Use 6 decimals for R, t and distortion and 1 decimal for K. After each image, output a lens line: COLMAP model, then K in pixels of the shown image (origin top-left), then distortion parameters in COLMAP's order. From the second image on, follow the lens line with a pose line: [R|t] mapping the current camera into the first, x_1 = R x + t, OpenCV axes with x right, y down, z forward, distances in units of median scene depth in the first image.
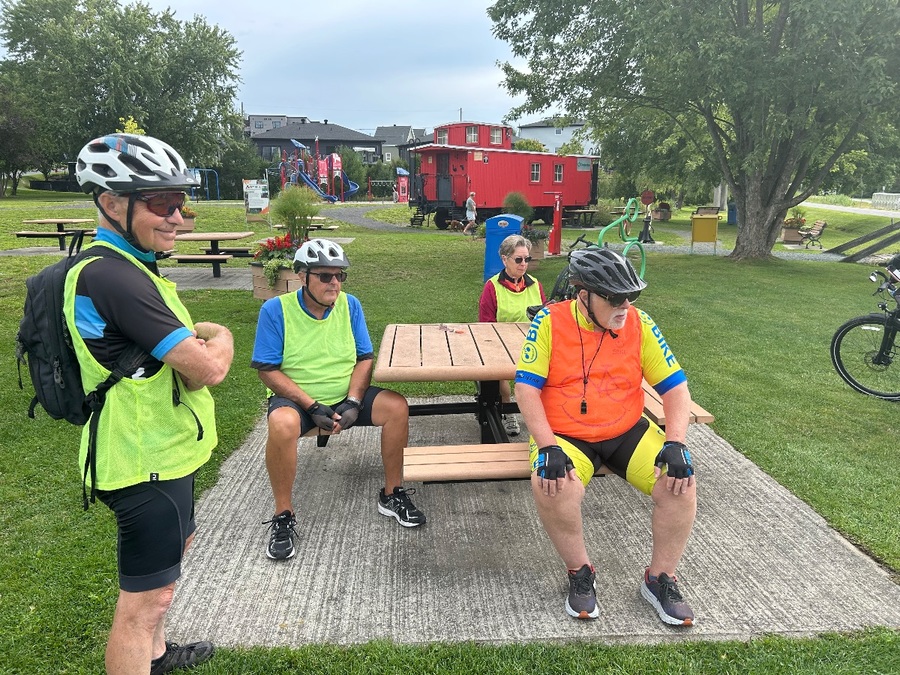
lens RADIAL K [[686.9, 0, 450.1], [0, 686.9, 337.2], [0, 0, 1]] dist [0.025505, -0.000665]
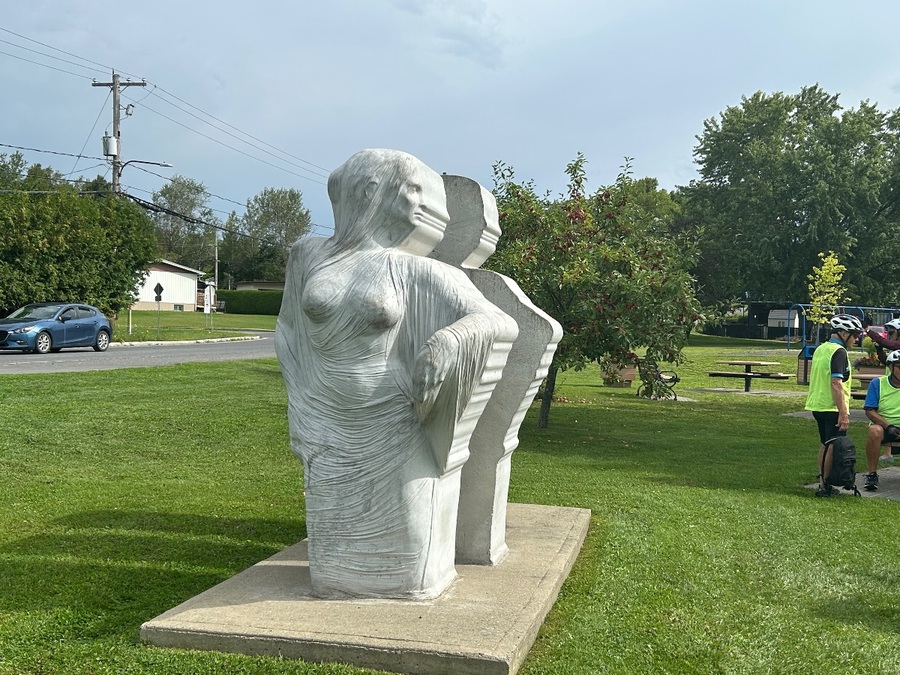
lens RADIAL K [[1076.0, 0, 450.0], [0, 1076.0, 337.3], [0, 0, 1]] dist [0.113918, 0.000000]
pose [[0.727194, 0.008198, -0.686383, 0.070725], [-0.151611, 0.977152, -0.148955, 0.034409], [0.669480, 0.212382, 0.711822, -0.147004]]
